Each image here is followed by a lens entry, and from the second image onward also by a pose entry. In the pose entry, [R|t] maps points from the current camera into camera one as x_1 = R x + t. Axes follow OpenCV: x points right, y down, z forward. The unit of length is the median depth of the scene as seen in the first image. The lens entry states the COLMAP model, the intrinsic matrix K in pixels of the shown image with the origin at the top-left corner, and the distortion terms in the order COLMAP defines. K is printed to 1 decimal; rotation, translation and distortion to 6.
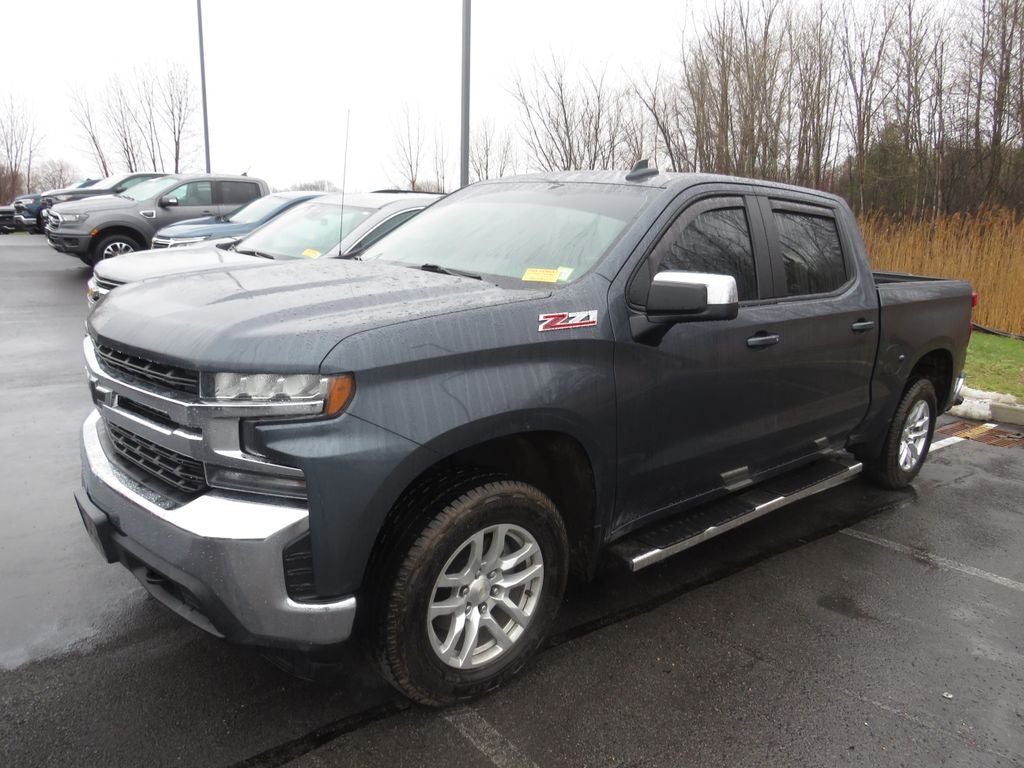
lens RADIAL K [[739.0, 0, 505.6], [0, 739.0, 389.6], [0, 0, 1]] dist [-0.037602, 0.014606]
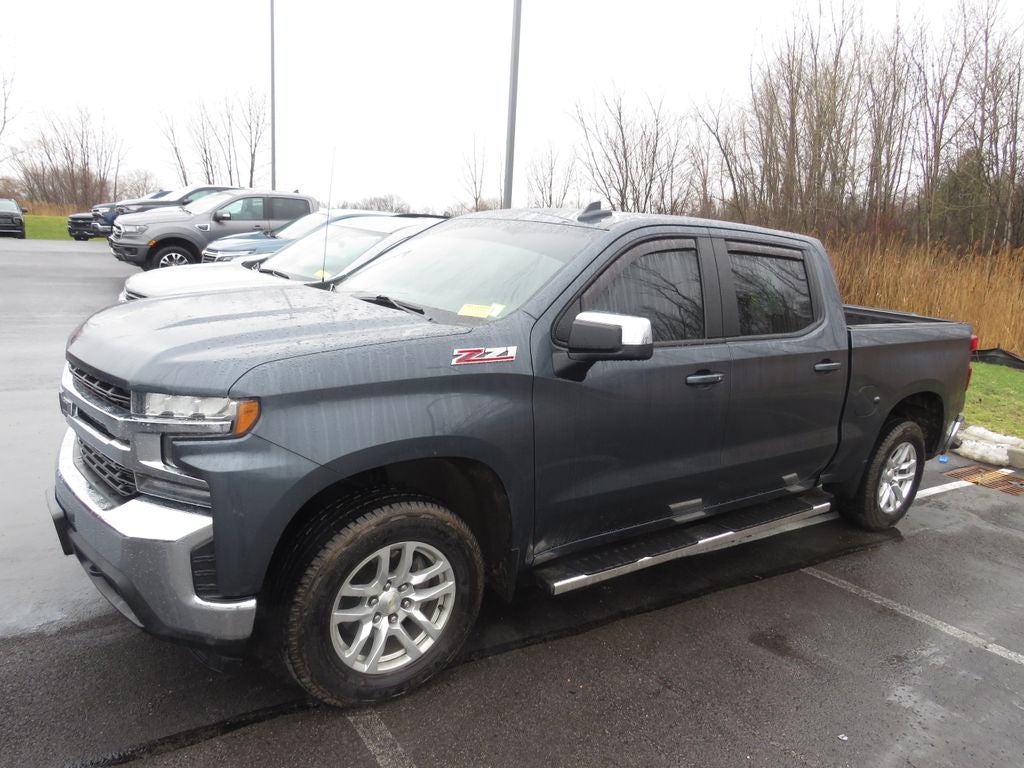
lens RADIAL K [[739.0, 0, 505.8], [0, 739.0, 391.5], [0, 0, 1]] dist [-0.037602, 0.014606]
pose [[0.995705, 0.044782, -0.081034, 0.159245], [-0.046347, 0.998771, -0.017533, -0.018533], [0.080149, 0.021214, 0.996557, -0.051219]]
